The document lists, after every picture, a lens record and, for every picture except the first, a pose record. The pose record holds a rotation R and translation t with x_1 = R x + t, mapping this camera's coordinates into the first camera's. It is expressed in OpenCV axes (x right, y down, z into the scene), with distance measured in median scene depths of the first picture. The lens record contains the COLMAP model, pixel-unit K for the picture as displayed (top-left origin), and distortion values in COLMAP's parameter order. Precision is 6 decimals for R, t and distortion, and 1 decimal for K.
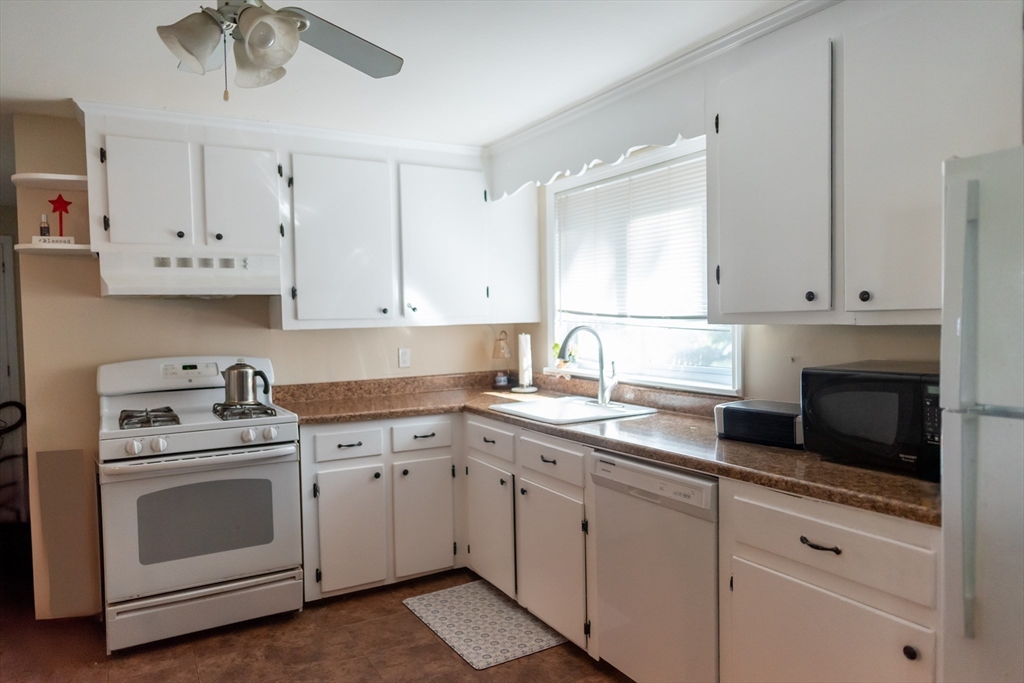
lens RADIAL K [[710.0, 0, 509.1], [0, 710.0, 343.9], [0, 0, 1]] dist [0.004932, -0.006377]
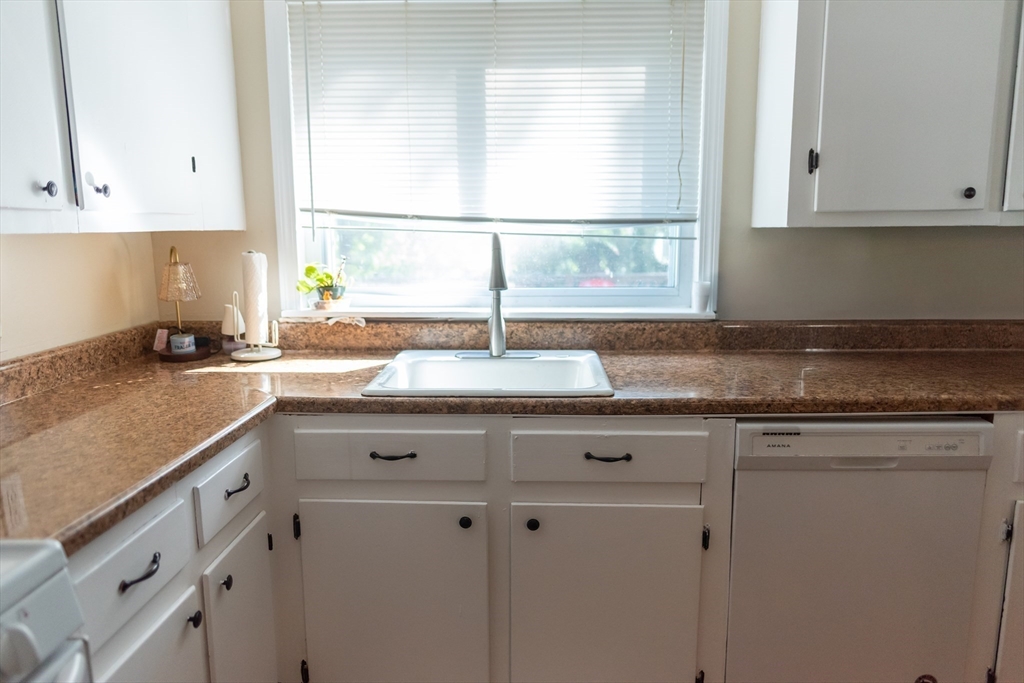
lens RADIAL K [[710.0, 0, 514.0], [0, 710.0, 348.9], [0, 0, 1]] dist [0.004932, -0.006377]
pose [[0.507720, -0.129759, 0.851694, -0.451548], [0.032988, 0.990795, 0.131286, -0.006641], [-0.860890, -0.038561, 0.507327, 0.724145]]
